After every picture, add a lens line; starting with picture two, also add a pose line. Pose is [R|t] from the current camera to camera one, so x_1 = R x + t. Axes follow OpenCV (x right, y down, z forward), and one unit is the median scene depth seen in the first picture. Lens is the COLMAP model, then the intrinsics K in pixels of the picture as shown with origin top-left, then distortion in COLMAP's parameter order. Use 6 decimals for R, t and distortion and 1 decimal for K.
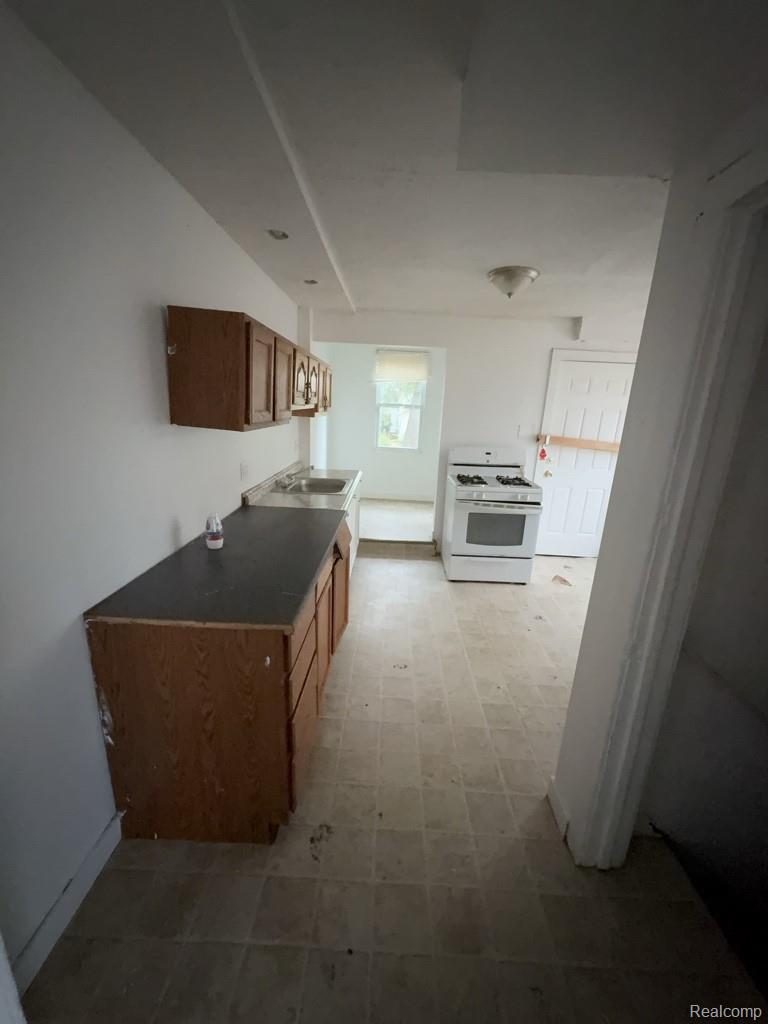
lens RADIAL K [[404.3, 0, 385.4], [0, 404.3, 509.8], [0, 0, 1]] dist [-0.002867, 0.000253]
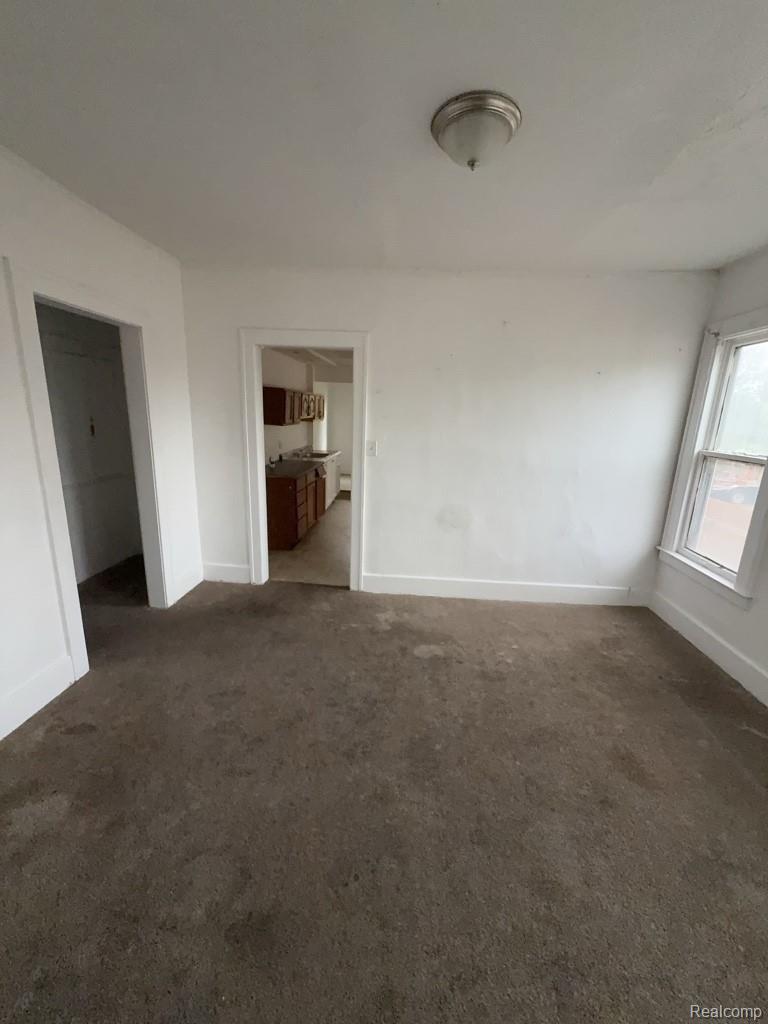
lens RADIAL K [[404.3, 0, 385.8], [0, 404.3, 515.3], [0, 0, 1]] dist [-0.002867, 0.000253]
pose [[0.998981, 0.008433, -0.044348, 0.227948], [-0.009003, 0.999879, -0.012658, 0.212088], [0.044236, 0.013044, 0.998936, -0.816493]]
